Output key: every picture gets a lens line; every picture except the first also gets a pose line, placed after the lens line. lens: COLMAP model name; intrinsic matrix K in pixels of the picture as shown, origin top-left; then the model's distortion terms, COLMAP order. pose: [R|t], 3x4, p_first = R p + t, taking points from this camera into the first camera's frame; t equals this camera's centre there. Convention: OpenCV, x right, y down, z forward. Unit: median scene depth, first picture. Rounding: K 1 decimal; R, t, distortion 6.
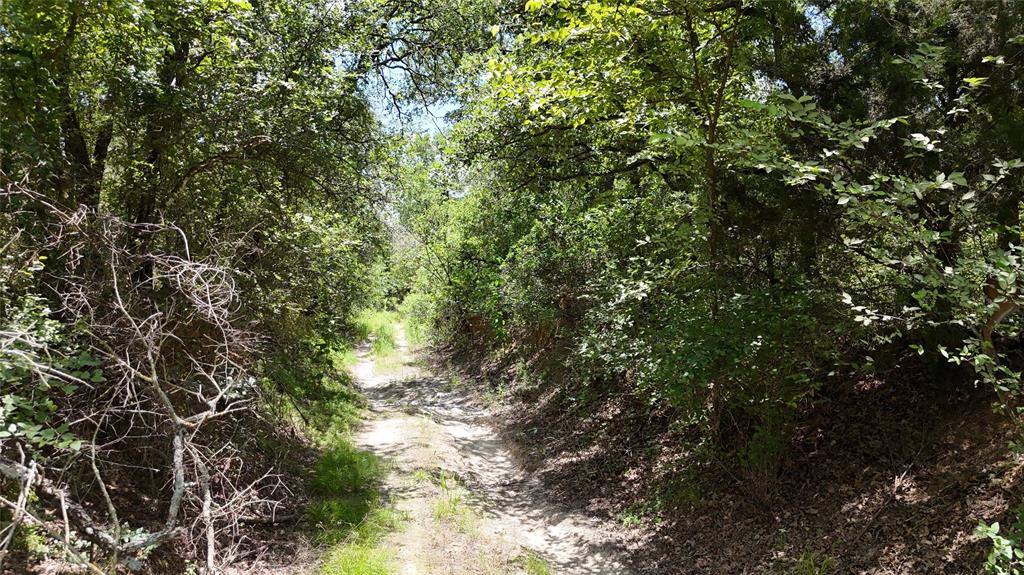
lens RADIAL K [[675.2, 0, 512.4], [0, 675.2, 286.0], [0, 0, 1]] dist [0.004310, 0.000001]
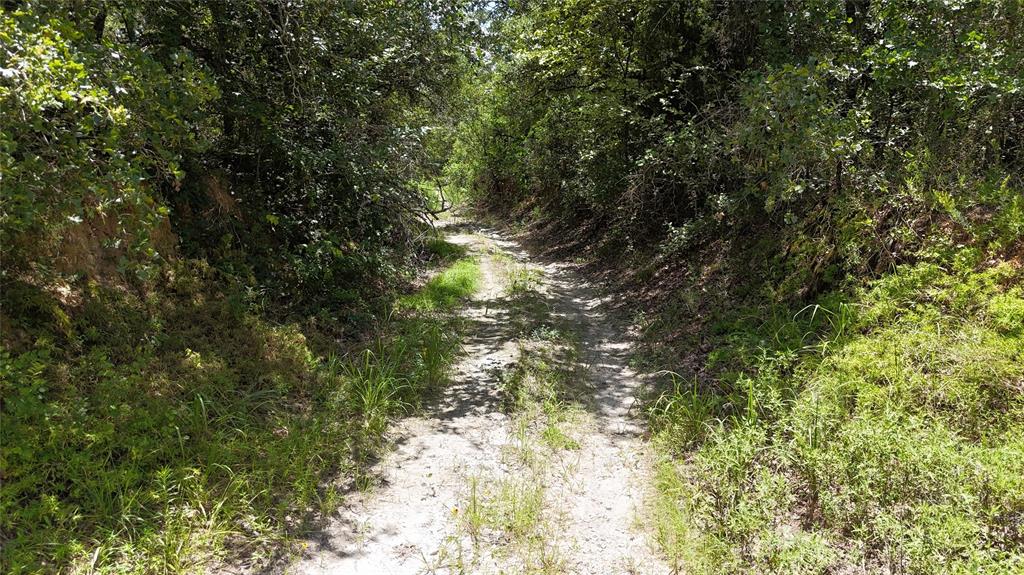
lens RADIAL K [[675.2, 0, 513.0], [0, 675.2, 291.9], [0, 0, 1]] dist [0.004310, 0.000001]
pose [[0.999416, 0.003567, -0.033977, 0.010050], [0.003017, 0.981434, 0.191777, 0.009140], [0.034030, -0.191767, 0.980850, -0.486142]]
